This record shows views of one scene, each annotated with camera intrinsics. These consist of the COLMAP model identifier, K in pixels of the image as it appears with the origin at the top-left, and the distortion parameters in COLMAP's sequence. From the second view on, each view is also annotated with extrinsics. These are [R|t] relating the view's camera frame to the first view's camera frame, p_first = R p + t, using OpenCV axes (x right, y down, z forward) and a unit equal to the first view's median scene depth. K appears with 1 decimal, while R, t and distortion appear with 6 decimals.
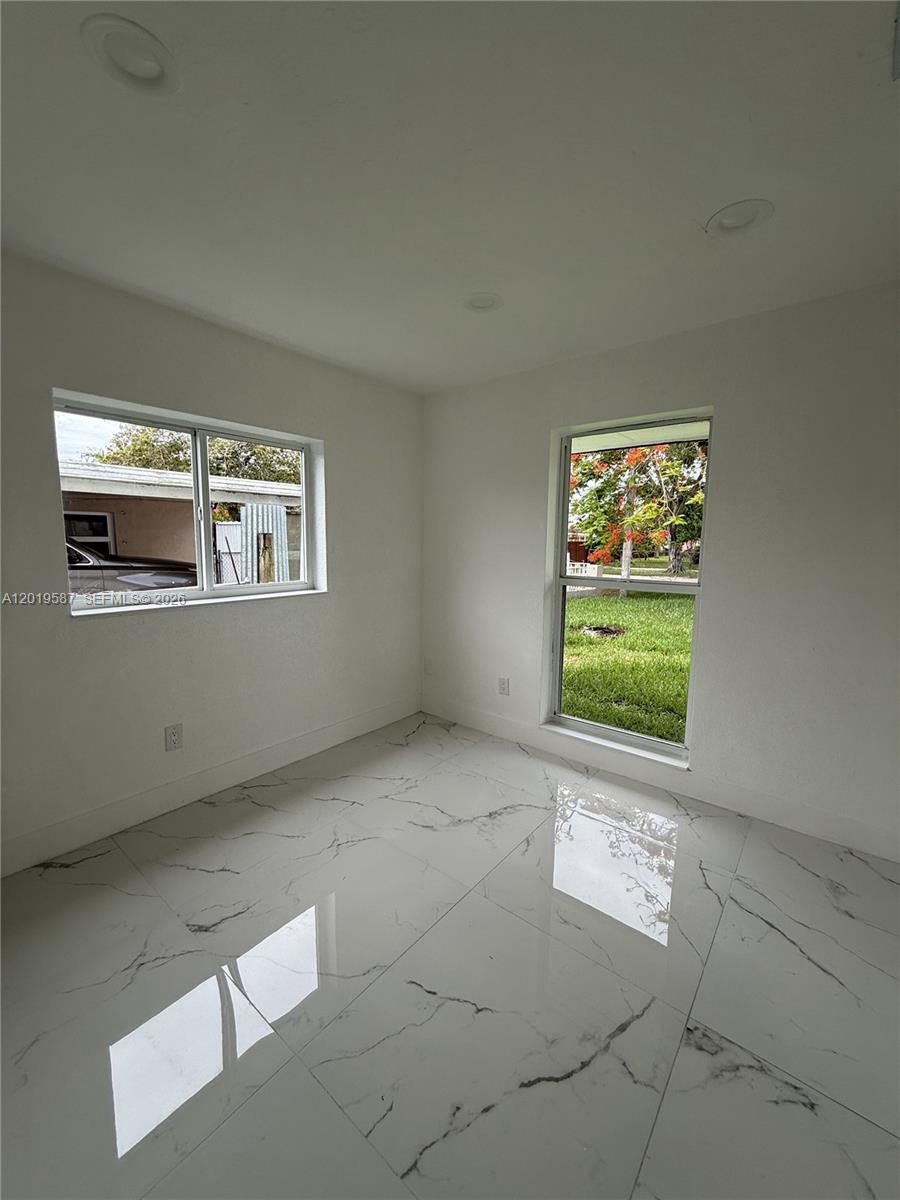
lens RADIAL K [[479.8, 0, 451.2], [0, 479.8, 596.4], [0, 0, 1]] dist [-0.007161, 0.001209]
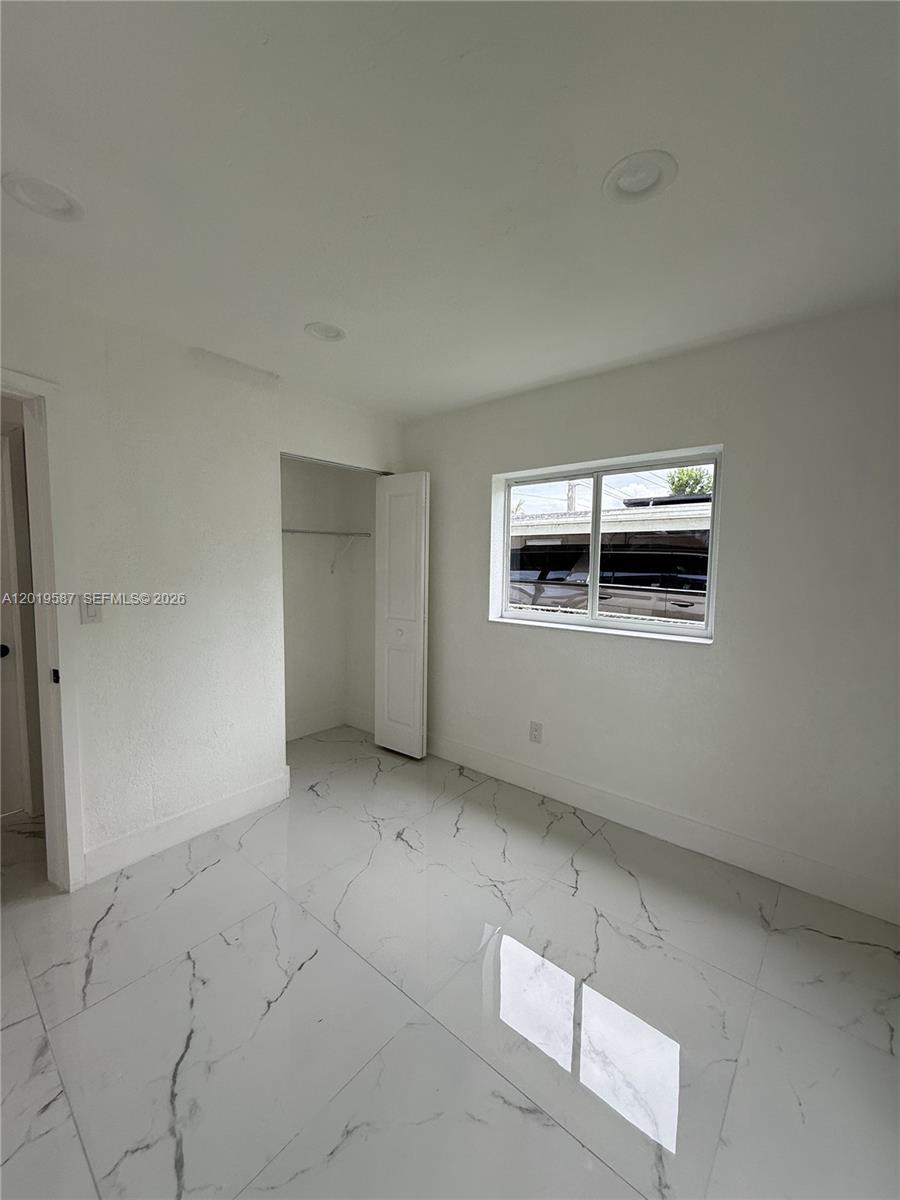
lens RADIAL K [[479.8, 0, 447.8], [0, 479.8, 599.3], [0, 0, 1]] dist [-0.007161, 0.001209]
pose [[-0.037521, 0.066790, -0.997061, 0.820785], [-0.129150, 0.989072, 0.071115, -0.128252], [0.990915, 0.131439, -0.028485, 1.018362]]
